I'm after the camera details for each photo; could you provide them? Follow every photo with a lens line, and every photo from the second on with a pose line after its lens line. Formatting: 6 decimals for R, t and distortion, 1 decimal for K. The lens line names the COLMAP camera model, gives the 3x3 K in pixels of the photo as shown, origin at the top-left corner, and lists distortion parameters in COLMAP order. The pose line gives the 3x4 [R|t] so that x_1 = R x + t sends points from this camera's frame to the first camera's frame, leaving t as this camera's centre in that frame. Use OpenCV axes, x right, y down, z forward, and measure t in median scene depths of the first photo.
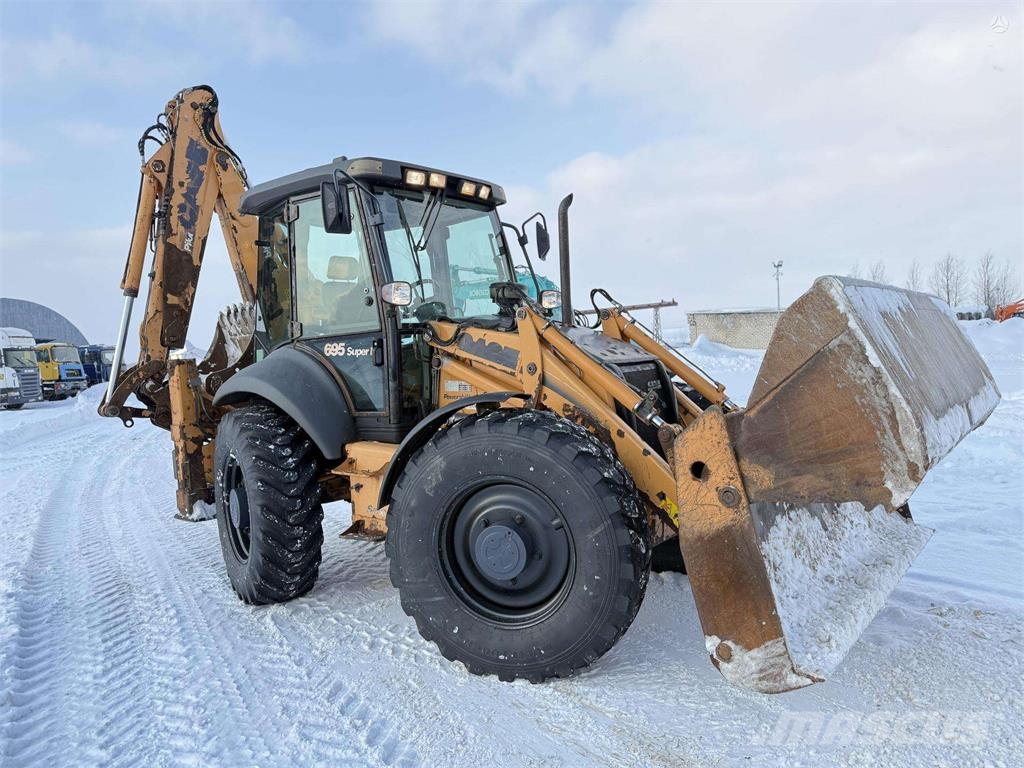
lens RADIAL K [[726.9, 0, 507.8], [0, 726.9, 371.3], [0, 0, 1]] dist [0.097210, -0.138564]
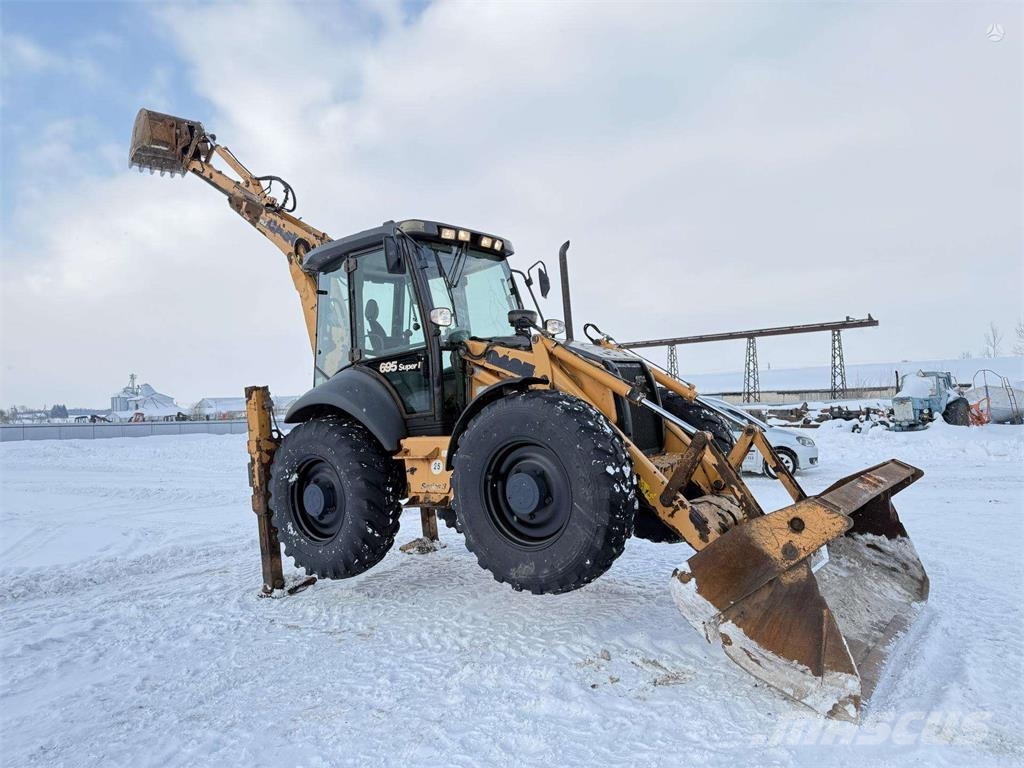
lens RADIAL K [[745.2, 0, 489.9], [0, 745.2, 358.6], [0, 0, 1]] dist [0.156412, -0.311866]
pose [[0.999307, -0.037024, 0.003956, -0.063206], [0.037225, 0.991006, -0.128536, 0.127013], [0.000839, 0.128594, 0.991697, -0.288211]]
